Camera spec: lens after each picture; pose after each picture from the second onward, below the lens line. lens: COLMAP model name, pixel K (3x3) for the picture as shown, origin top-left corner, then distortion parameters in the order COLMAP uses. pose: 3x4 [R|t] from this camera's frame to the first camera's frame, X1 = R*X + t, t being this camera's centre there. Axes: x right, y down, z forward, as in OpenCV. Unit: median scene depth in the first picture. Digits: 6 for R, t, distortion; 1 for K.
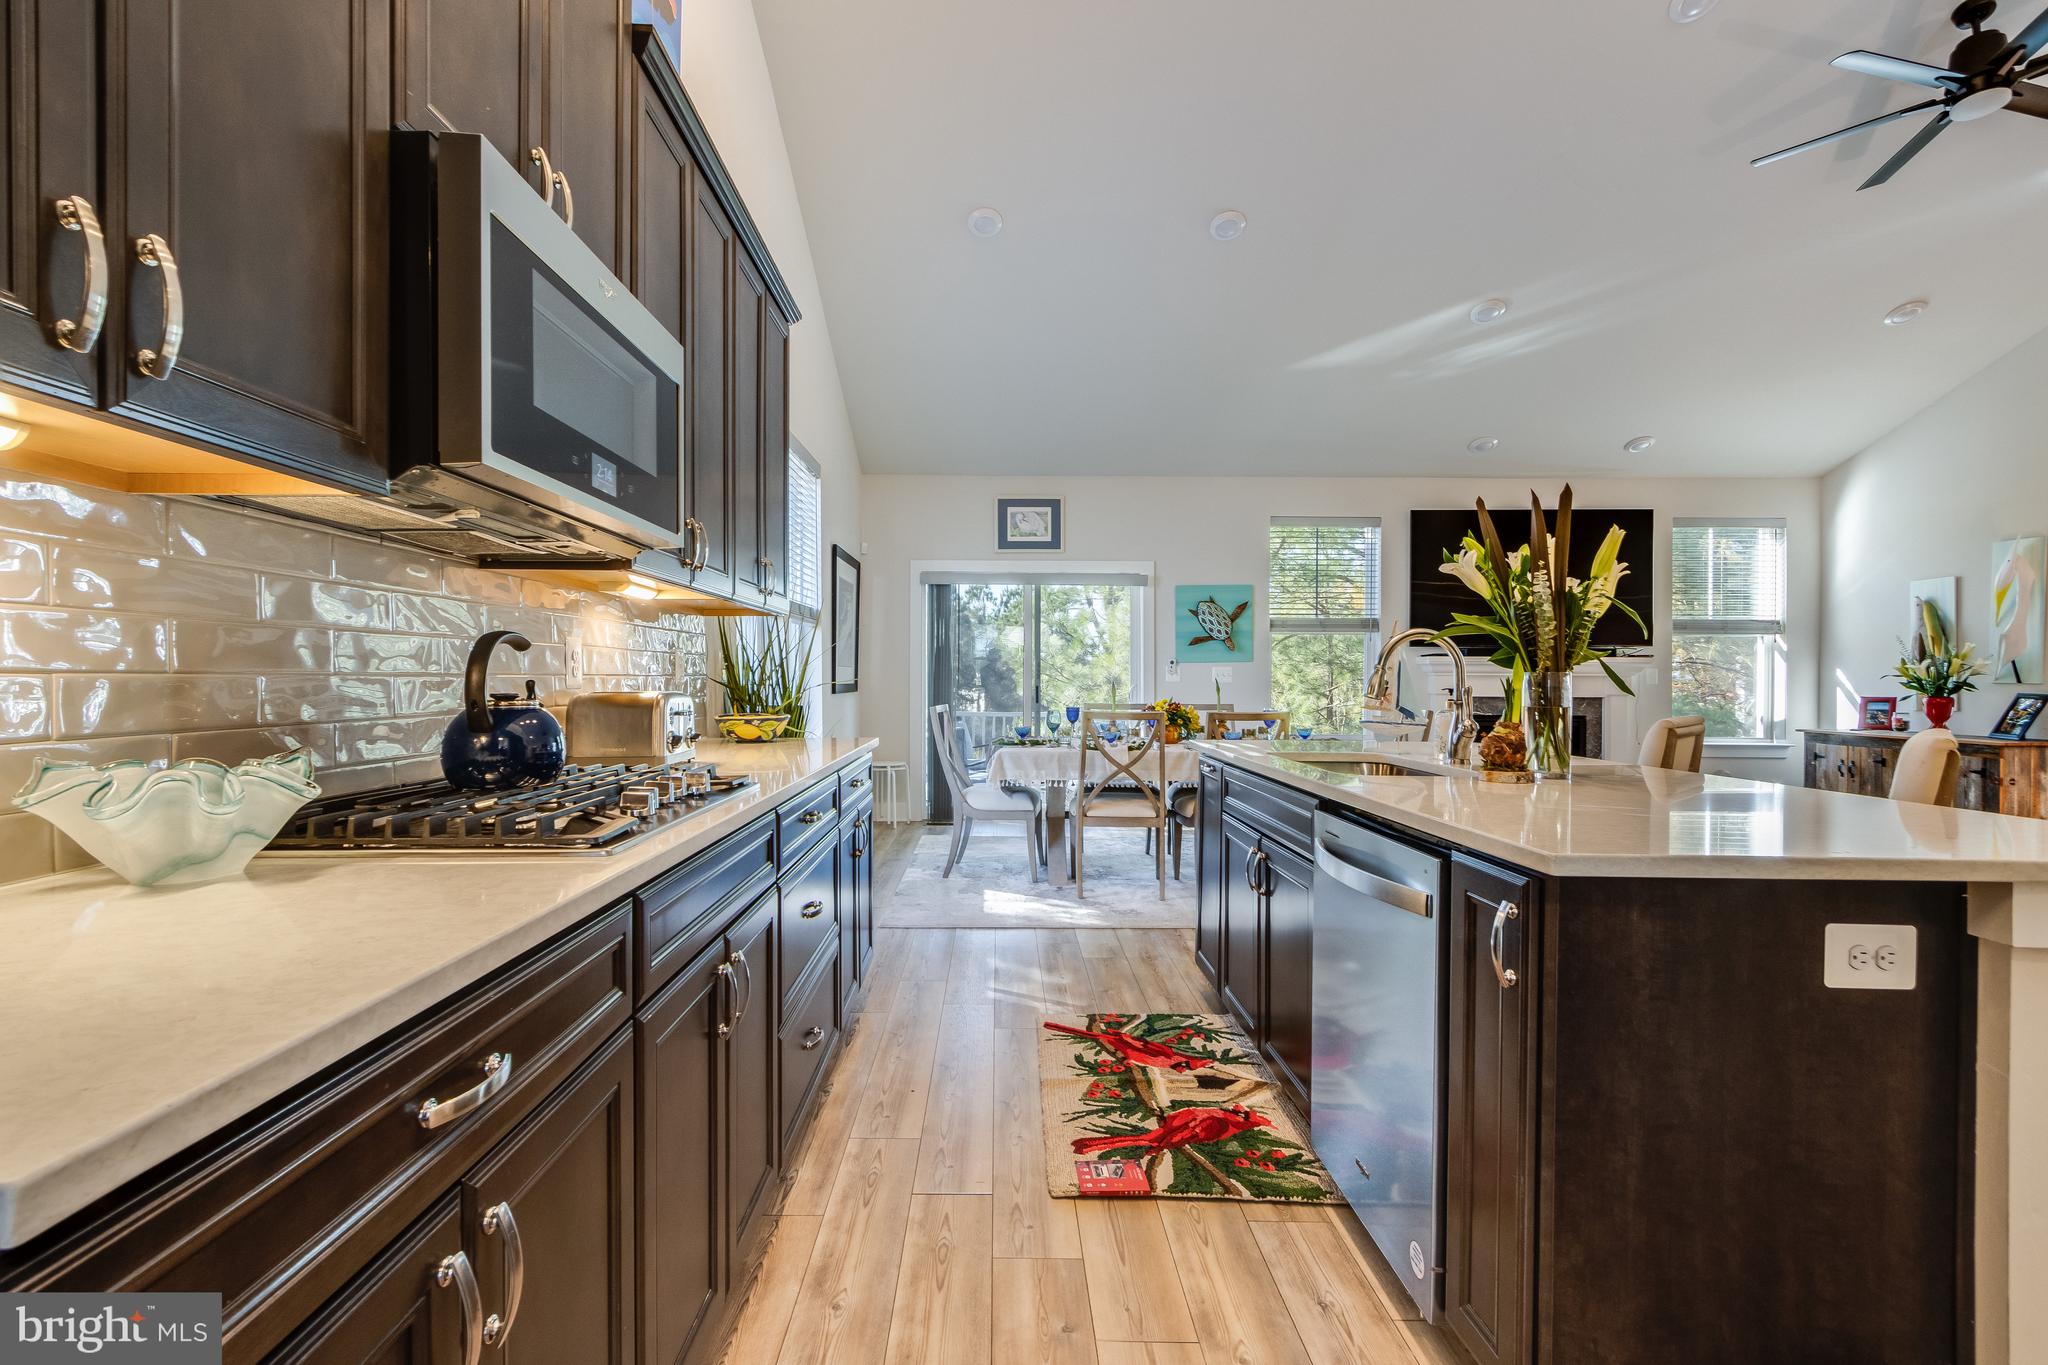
lens RADIAL K [[938.6, 0, 999.5], [0, 938.6, 680.8], [0, 0, 1]] dist [0.007836, -0.000255]
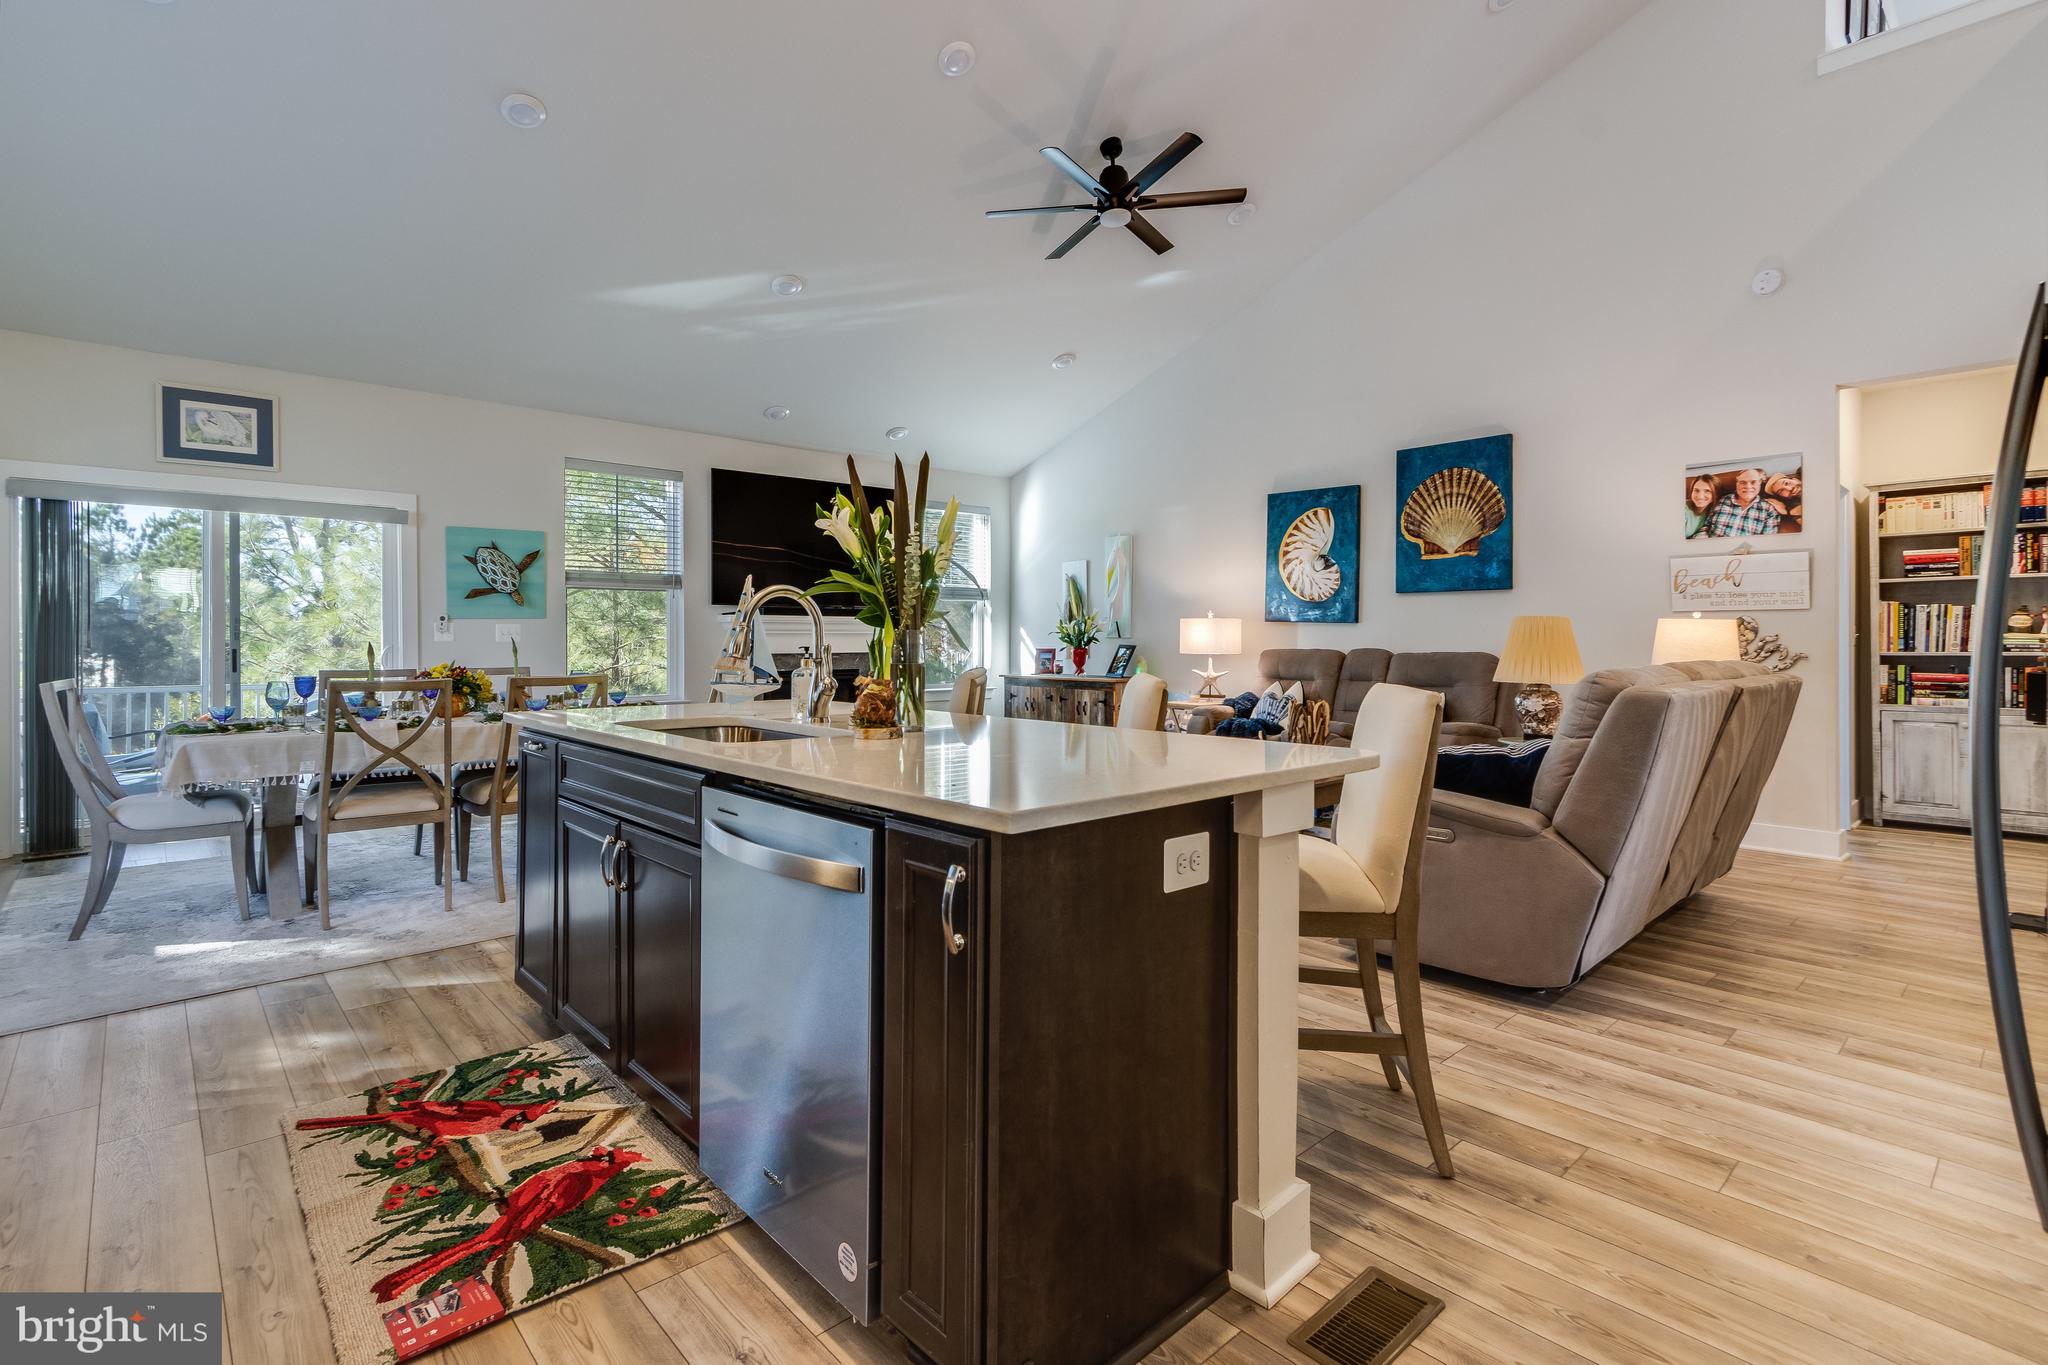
lens RADIAL K [[955.0, 0, 990.8], [0, 955.0, 640.5], [0, 0, 1]] dist [0.006953, -0.001424]
pose [[0.747118, -0.008053, 0.664643, -0.024287], [0.007084, 0.999966, 0.004153, -0.000367], [-0.664654, 0.001606, 0.747149, 0.066511]]
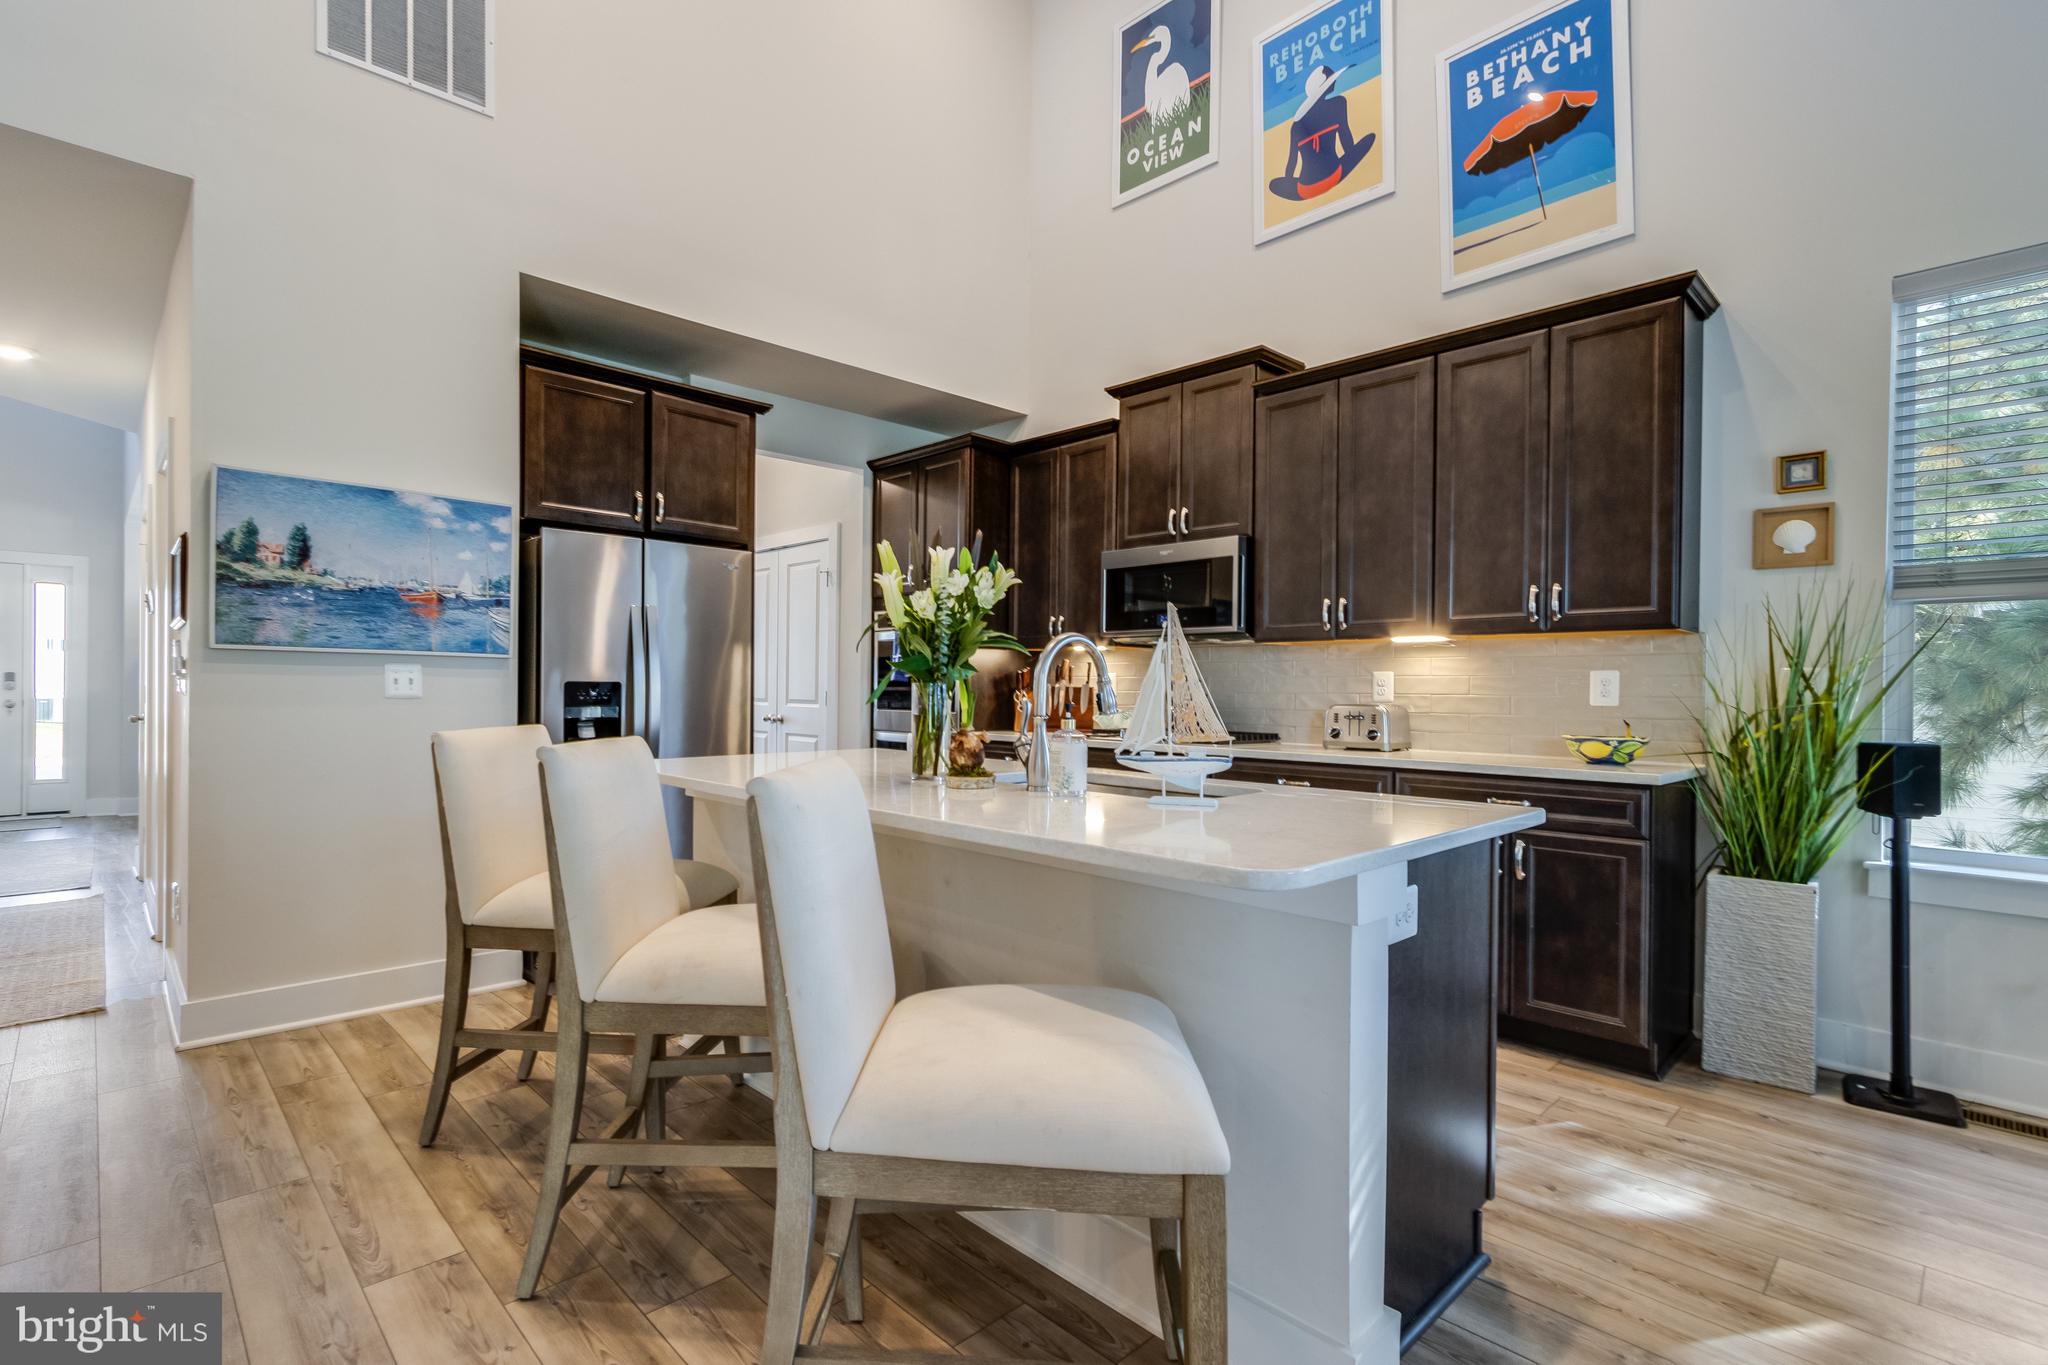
lens RADIAL K [[944.9, 0, 990.5], [0, 944.9, 671.2], [0, 0, 1]] dist [0.020072, -0.008698]
pose [[-0.723219, -0.019028, -0.690356, 0.567320], [-0.015544, 0.999816, -0.011273, -0.005538], [0.690443, 0.002578, -0.723382, 0.815373]]
